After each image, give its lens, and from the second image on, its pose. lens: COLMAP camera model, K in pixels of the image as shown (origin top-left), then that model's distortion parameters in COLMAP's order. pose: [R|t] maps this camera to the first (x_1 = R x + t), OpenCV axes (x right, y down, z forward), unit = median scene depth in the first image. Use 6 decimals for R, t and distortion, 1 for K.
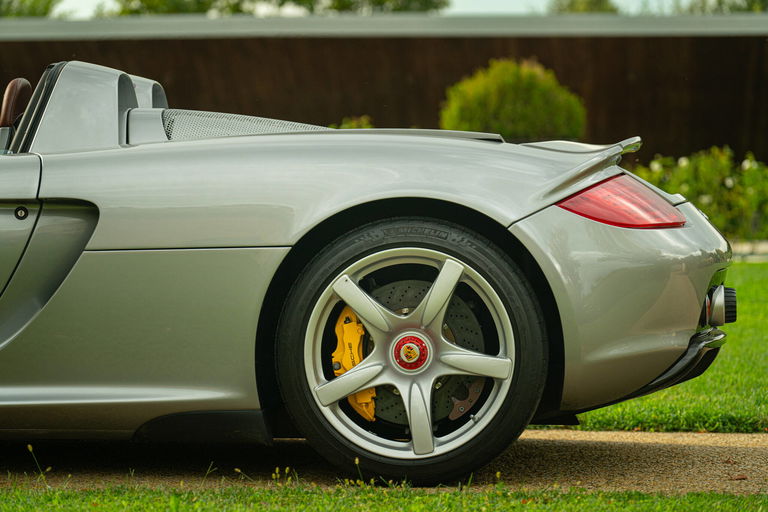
lens RADIAL K [[3203.3, 0, 384.6], [0, 3203.3, 256.4], [0, 0, 1]] dist [-0.161289, 0.000000]
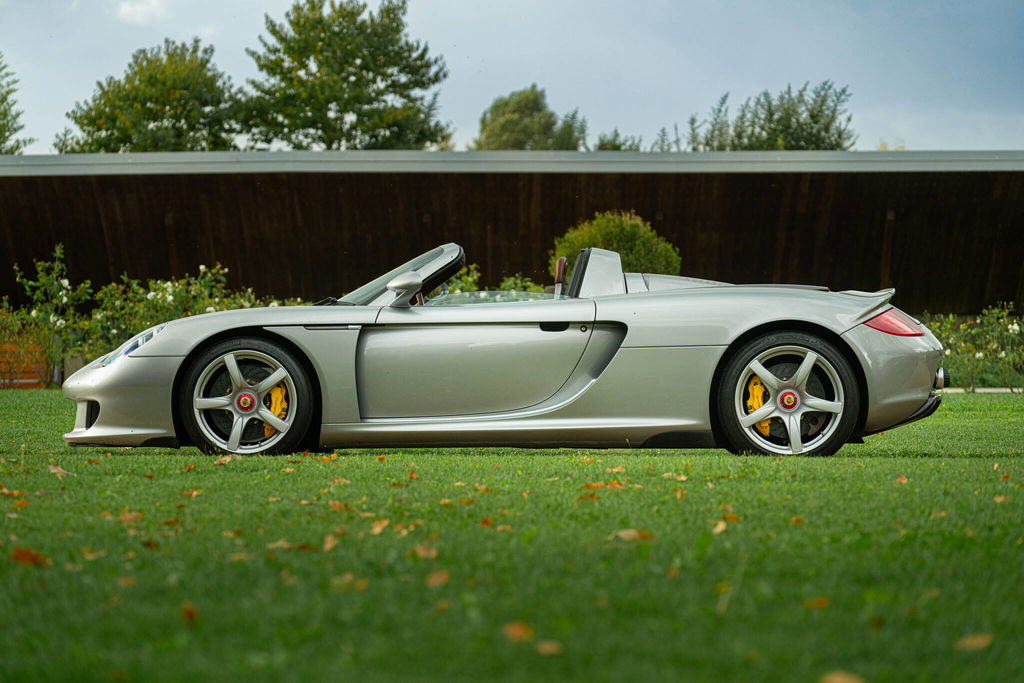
lens RADIAL K [[4189.6, 0, 514.0], [0, 4189.6, 340.0], [0, 0, 1]] dist [0.131234, 0.000000]
pose [[0.996951, -0.001782, 0.078008, -0.355760], [0.003418, 0.999777, -0.020845, 0.045988], [-0.077953, 0.021048, 0.996735, -1.517304]]
